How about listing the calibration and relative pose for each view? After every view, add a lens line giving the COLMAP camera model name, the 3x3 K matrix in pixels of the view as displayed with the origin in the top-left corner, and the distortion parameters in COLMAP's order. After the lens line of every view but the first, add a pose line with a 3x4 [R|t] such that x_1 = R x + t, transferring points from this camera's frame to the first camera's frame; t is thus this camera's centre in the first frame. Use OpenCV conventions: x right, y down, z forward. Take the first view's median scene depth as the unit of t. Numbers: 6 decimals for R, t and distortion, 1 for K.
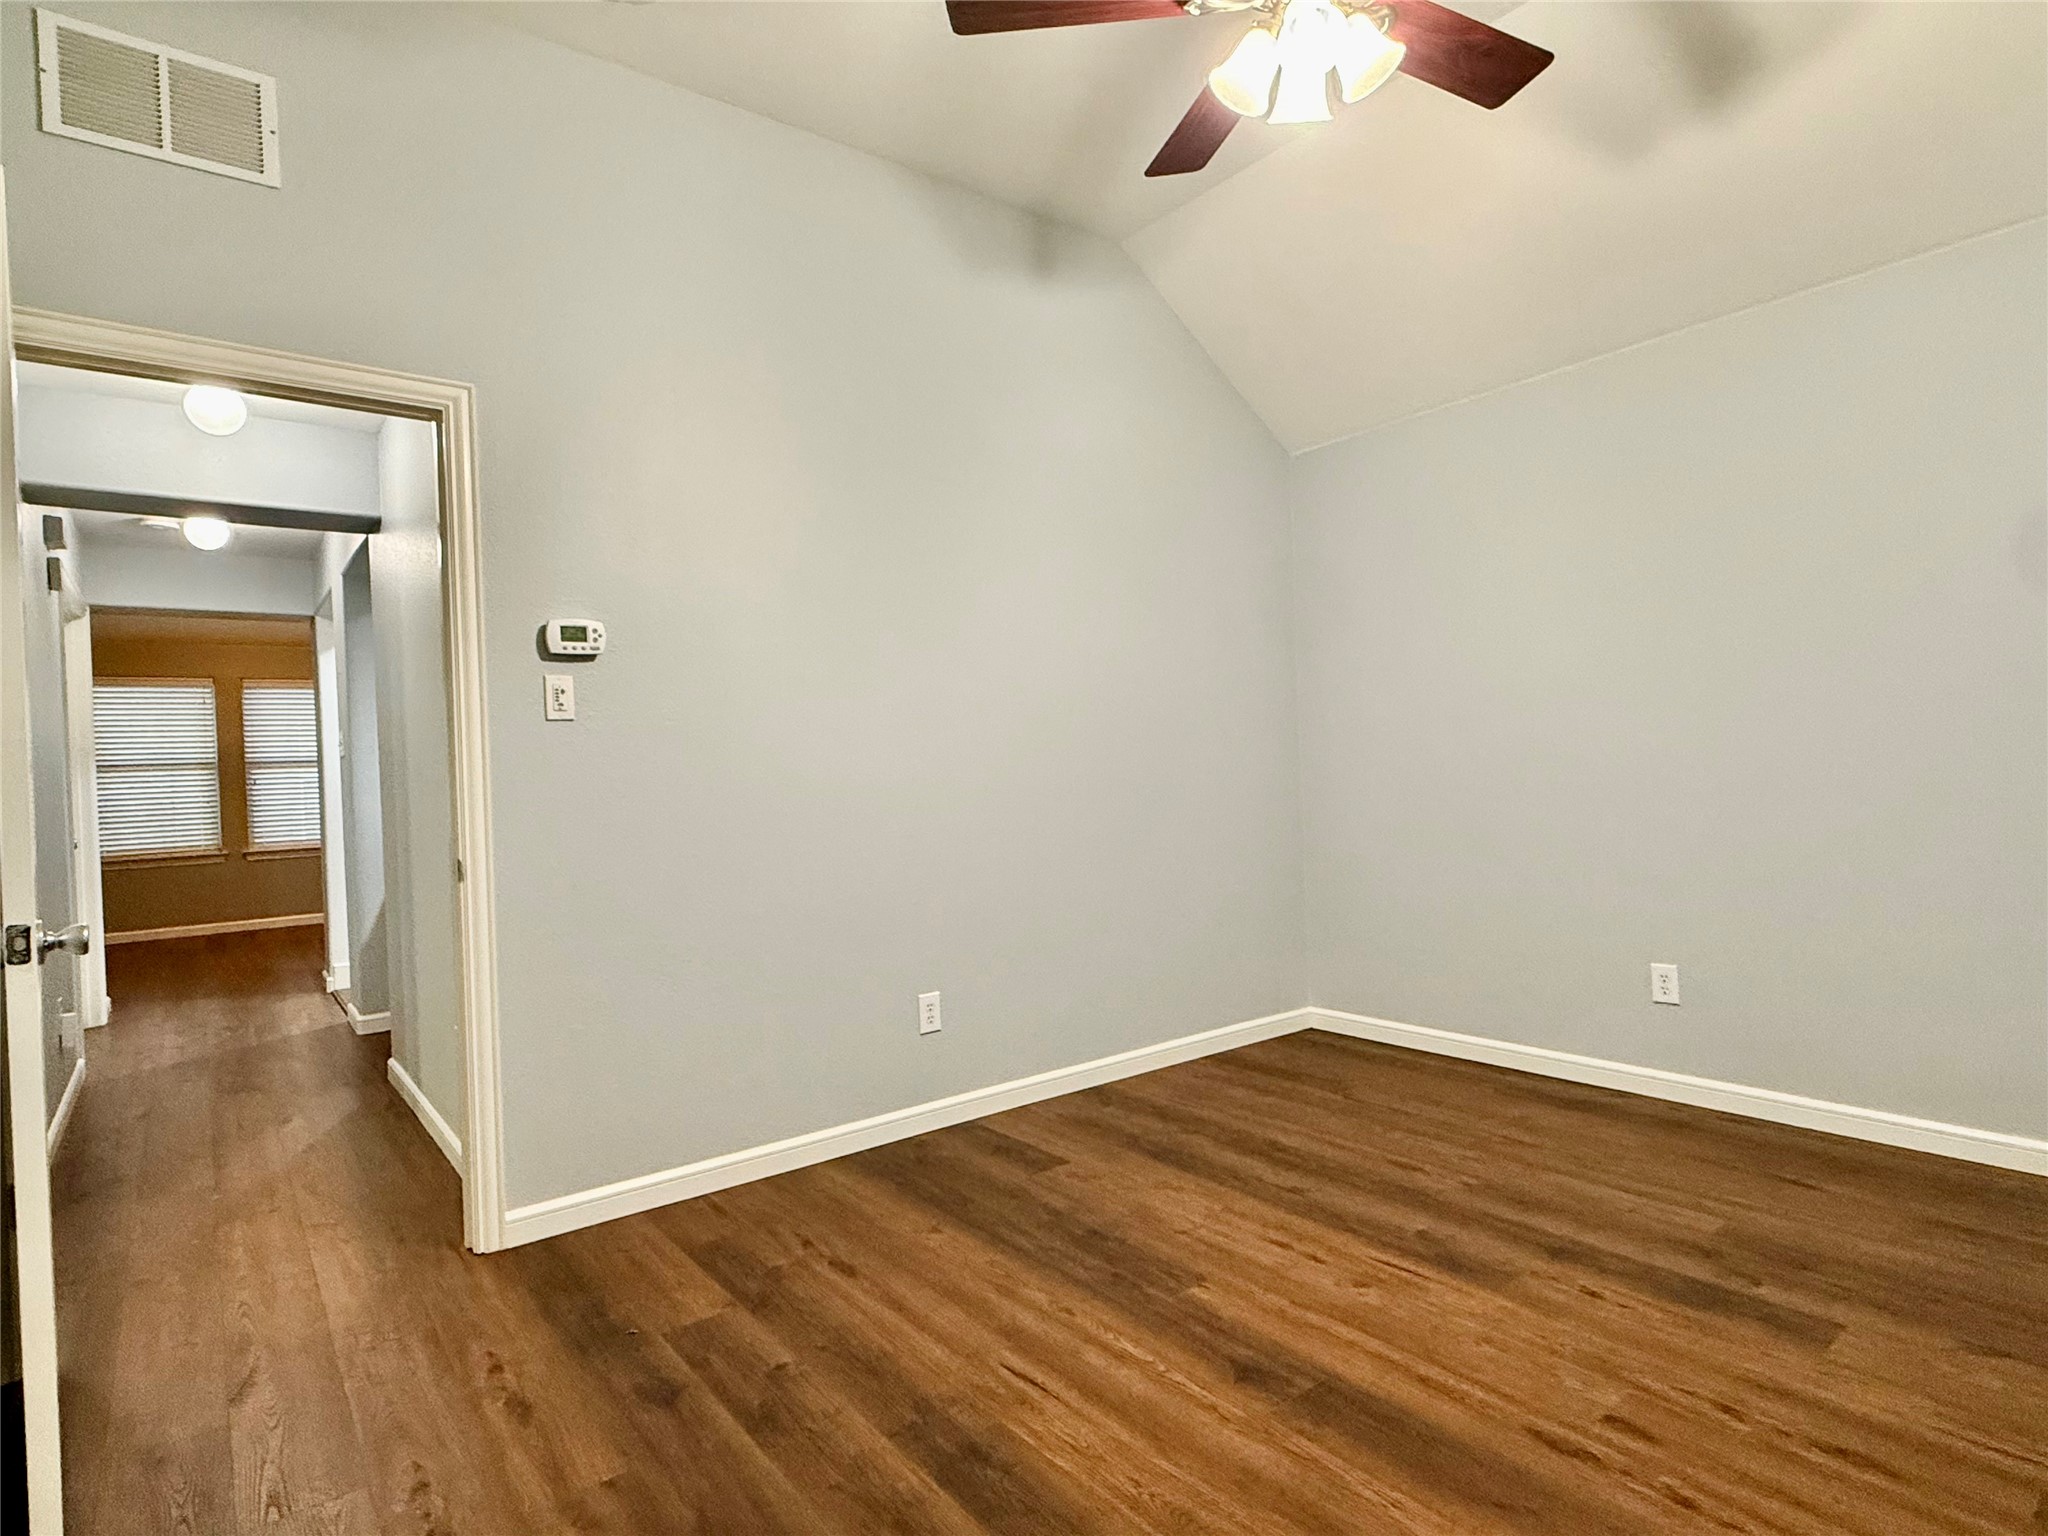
lens RADIAL K [[1080.3, 0, 1024.0], [0, 1080.3, 768.0], [0, 0, 1]] dist [-0.000857, -0.000807]
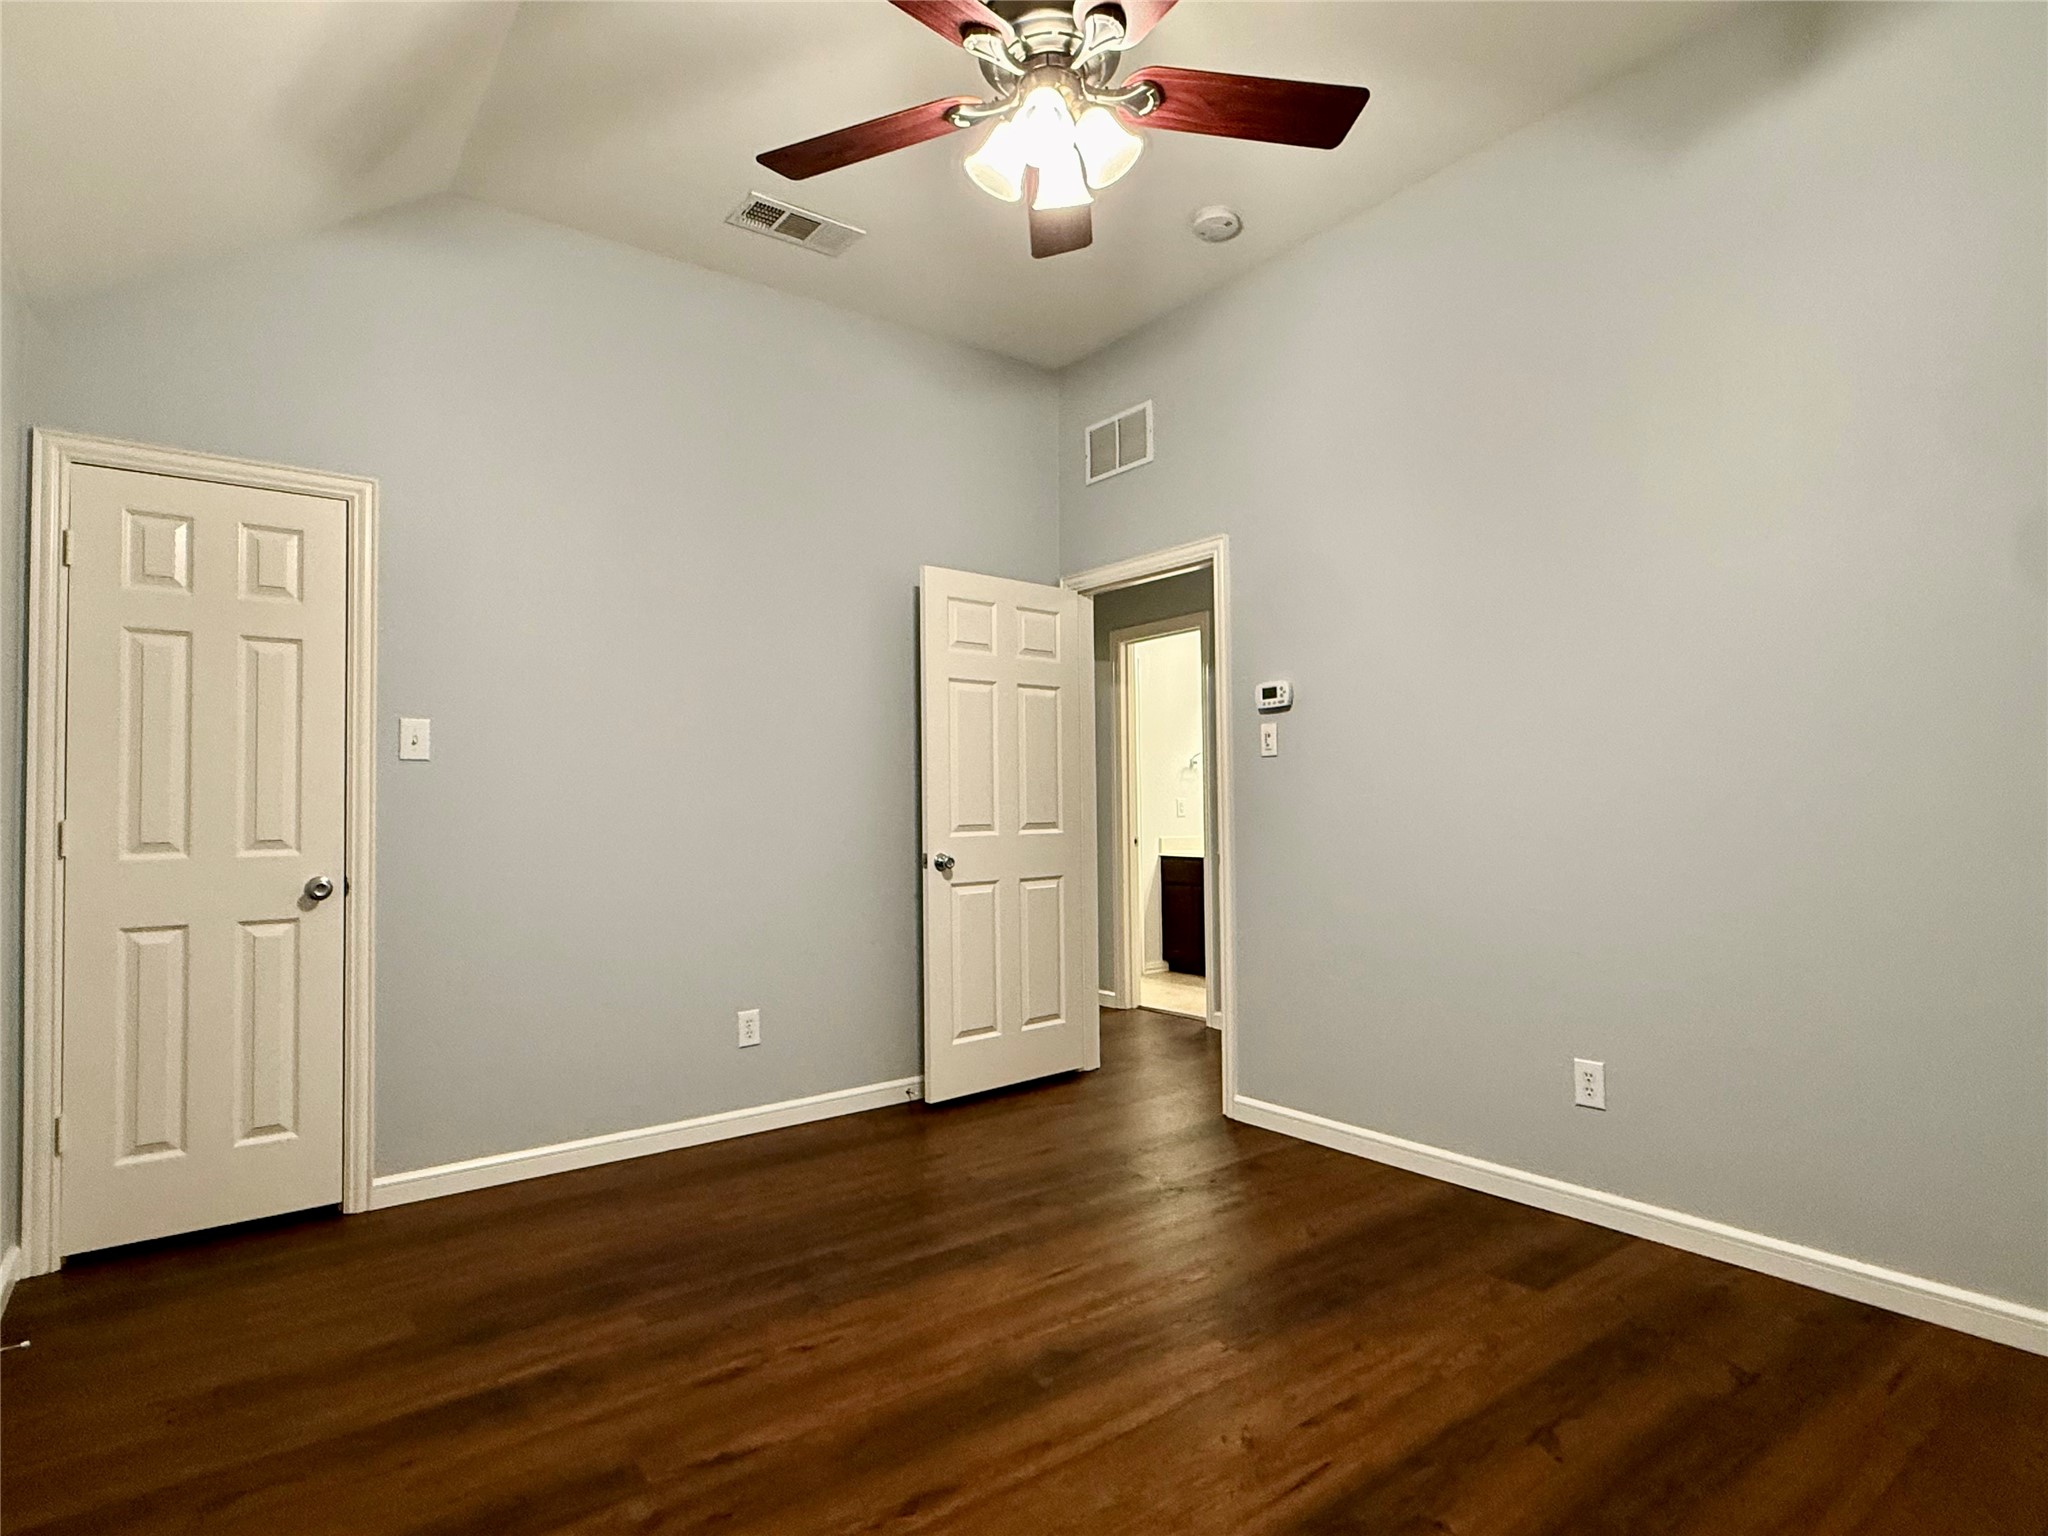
lens RADIAL K [[1080.3, 0, 1024.0], [0, 1080.3, 768.0], [0, 0, 1]] dist [-0.000857, -0.000807]
pose [[-0.002641, -0.001342, -0.999996, 0.942772], [0.009990, 0.999949, -0.001368, -0.030769], [0.999947, -0.009994, -0.002628, 0.691754]]
